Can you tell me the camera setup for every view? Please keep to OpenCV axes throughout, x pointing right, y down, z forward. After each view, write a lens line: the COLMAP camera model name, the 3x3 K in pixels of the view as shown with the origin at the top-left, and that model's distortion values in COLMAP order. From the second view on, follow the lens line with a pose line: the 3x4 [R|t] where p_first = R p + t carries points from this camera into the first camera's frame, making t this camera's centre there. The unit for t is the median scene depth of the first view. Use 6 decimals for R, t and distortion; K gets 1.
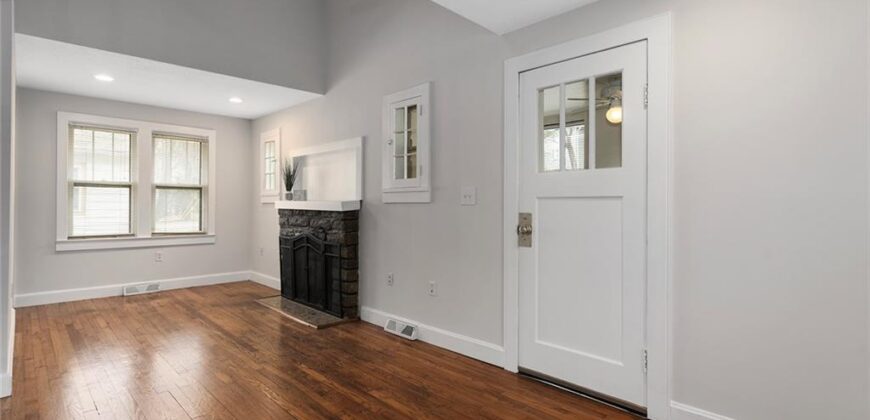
lens RADIAL K [[420.1, 0, 437.2], [0, 420.1, 205.3], [0, 0, 1]] dist [0.004213, 0.000056]
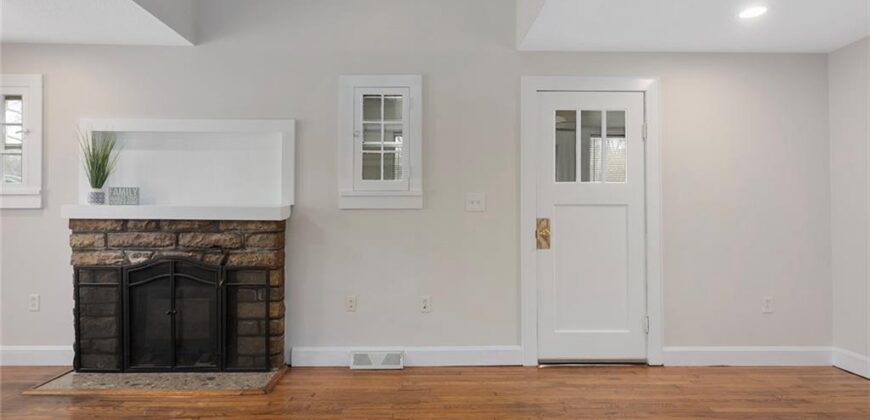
lens RADIAL K [[420.1, 0, 435.7], [0, 420.1, 209.7], [0, 0, 1]] dist [0.004213, 0.000056]
pose [[0.688330, 0.004296, 0.725385, -0.610730], [0.003102, 0.999956, -0.008866, 0.003347], [-0.725391, 0.008353, 0.688286, 0.341791]]
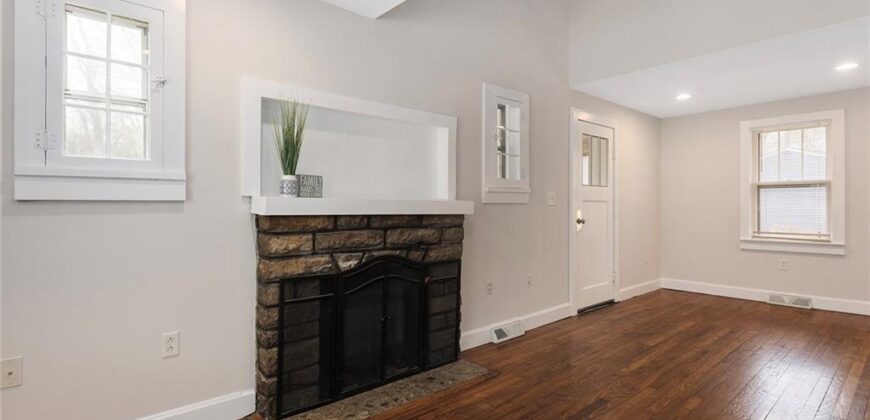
lens RADIAL K [[403.1, 0, 431.5], [0, 403.1, 209.4], [0, 0, 1]] dist [0.003215, 0.000325]
pose [[0.087300, -0.011099, 0.996120, -1.033498], [0.003027, 0.999936, 0.010876, -0.002785], [-0.996177, 0.002065, 0.087328, 1.093799]]
